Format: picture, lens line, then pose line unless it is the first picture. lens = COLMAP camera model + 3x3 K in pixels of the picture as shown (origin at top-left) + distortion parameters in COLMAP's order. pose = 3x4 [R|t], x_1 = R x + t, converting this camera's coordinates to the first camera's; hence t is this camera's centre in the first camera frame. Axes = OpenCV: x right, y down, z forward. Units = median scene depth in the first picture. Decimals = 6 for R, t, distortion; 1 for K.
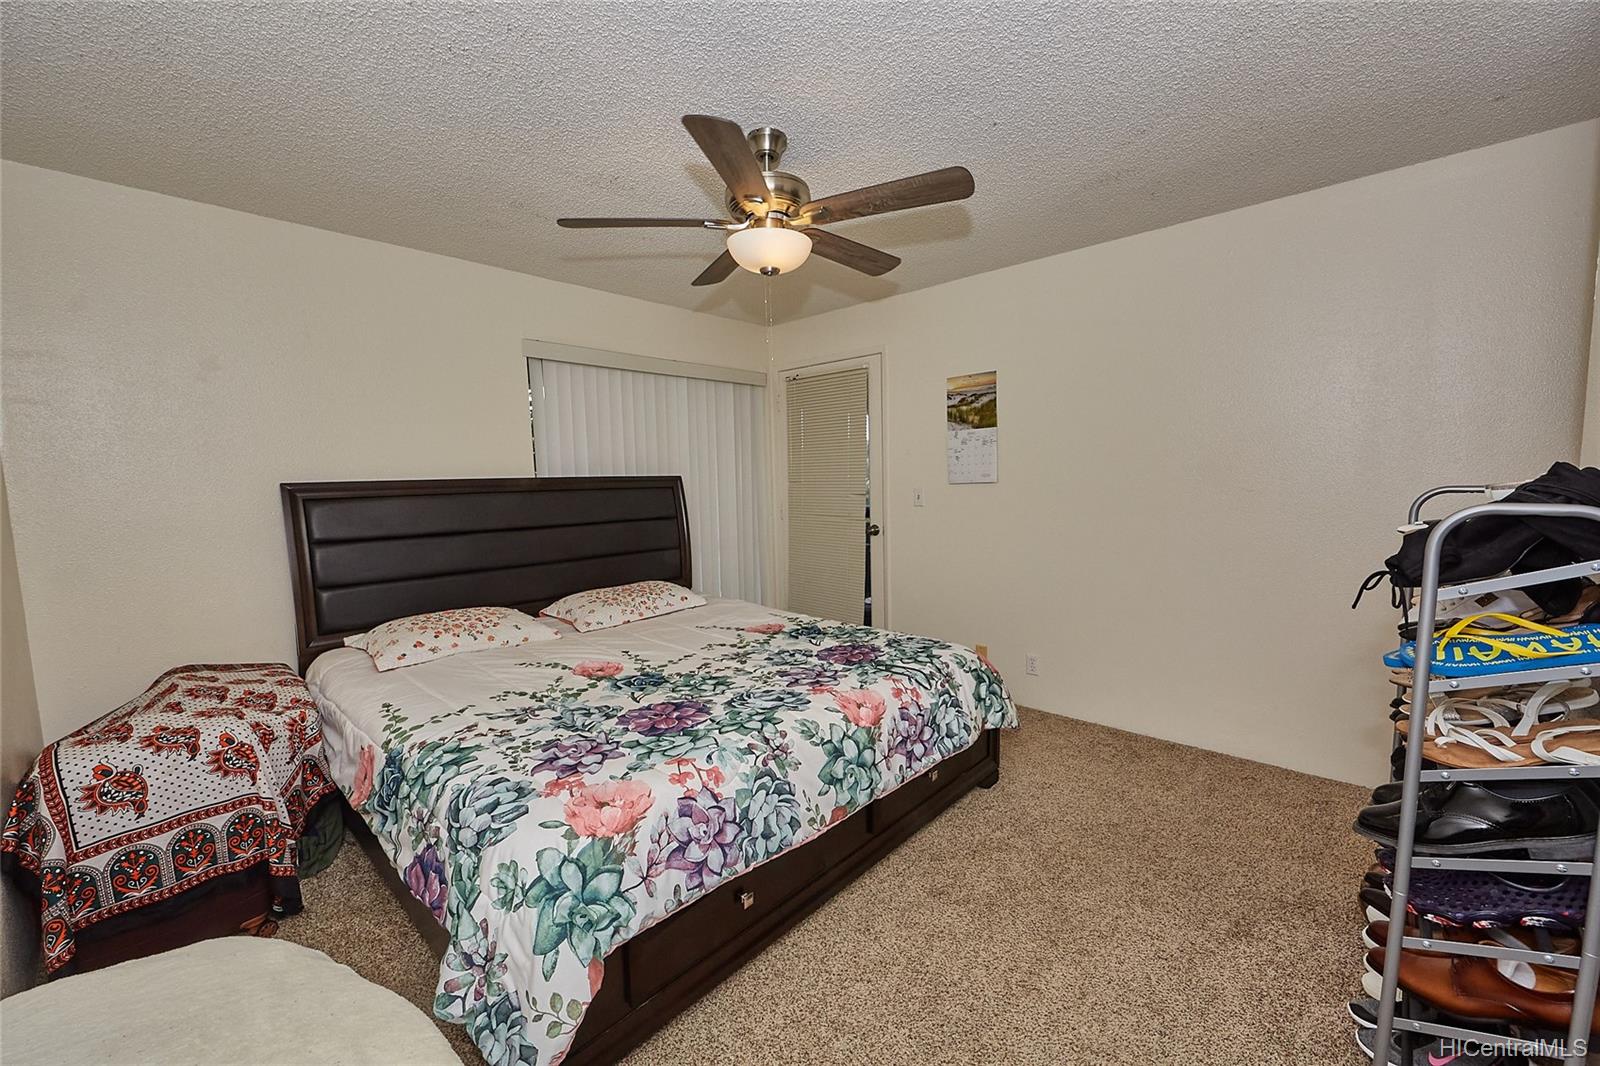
lens RADIAL K [[631.2, 0, 799.0], [0, 631.2, 530.6], [0, 0, 1]] dist [-0.010749, 0.001656]
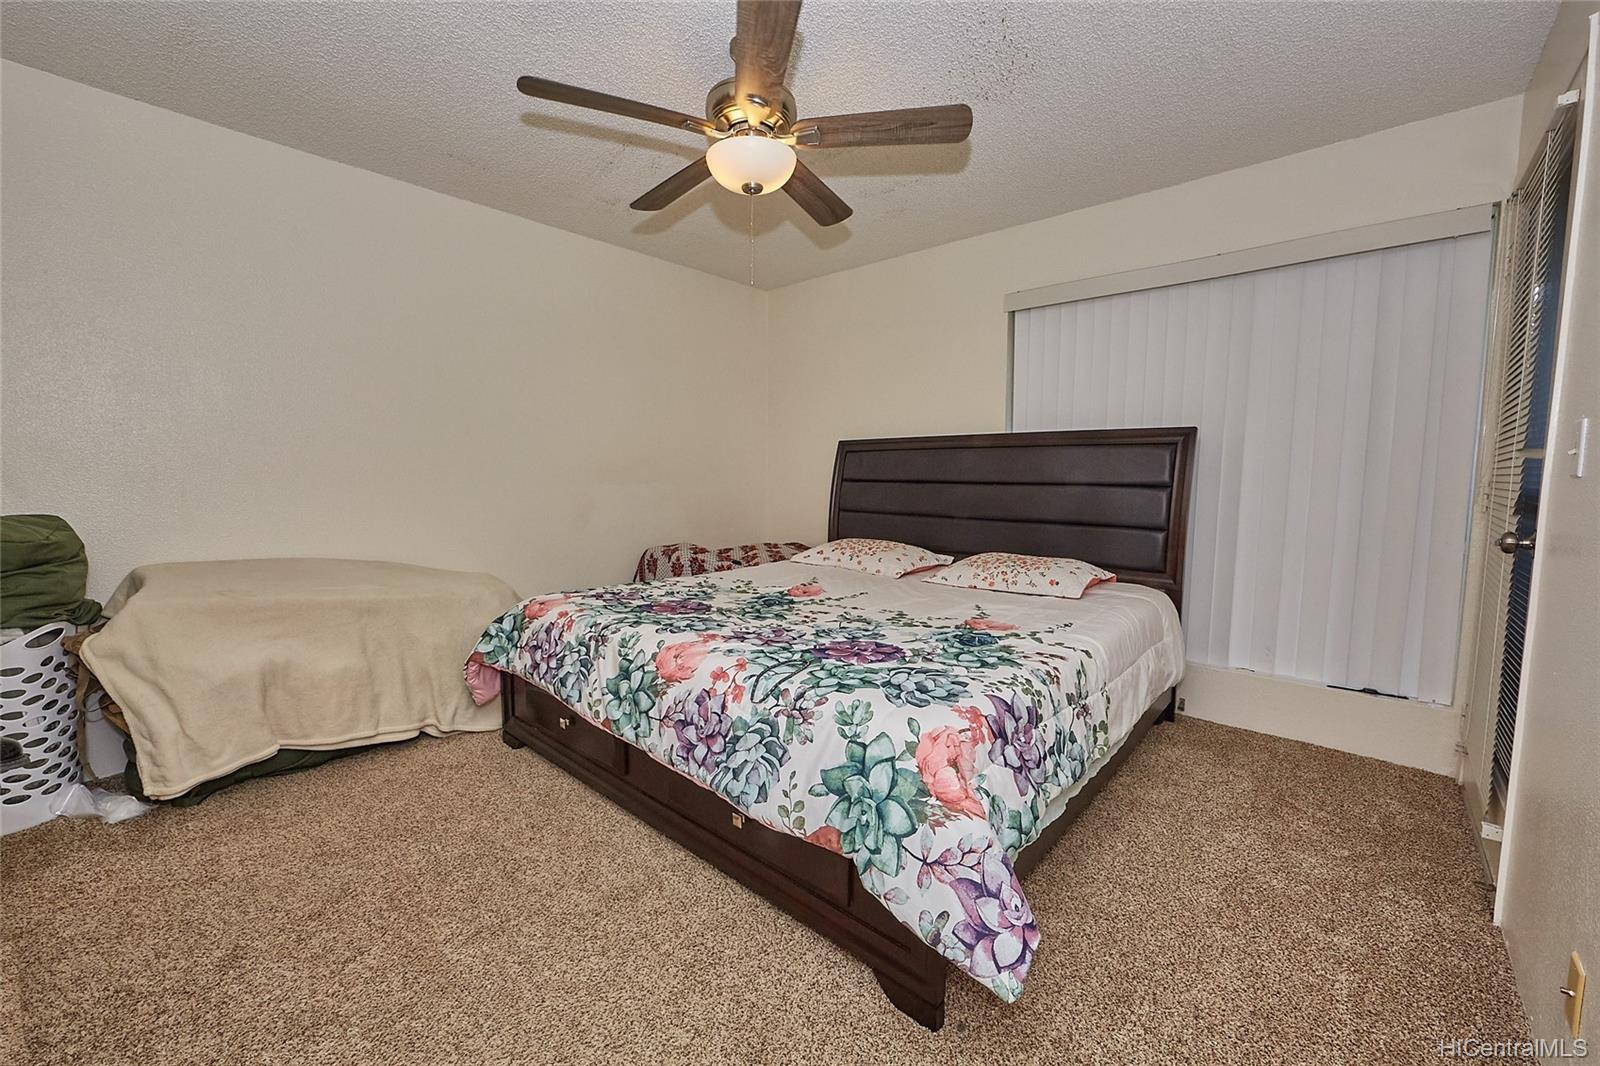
lens RADIAL K [[631.2, 0, 801.7], [0, 631.2, 543.6], [0, 0, 1]] dist [-0.010749, 0.001656]
pose [[0.025861, 0.130421, -0.991121, 0.821465], [-0.097559, 0.987050, 0.127340, -0.012020], [0.994894, 0.093400, 0.038249, 0.951058]]
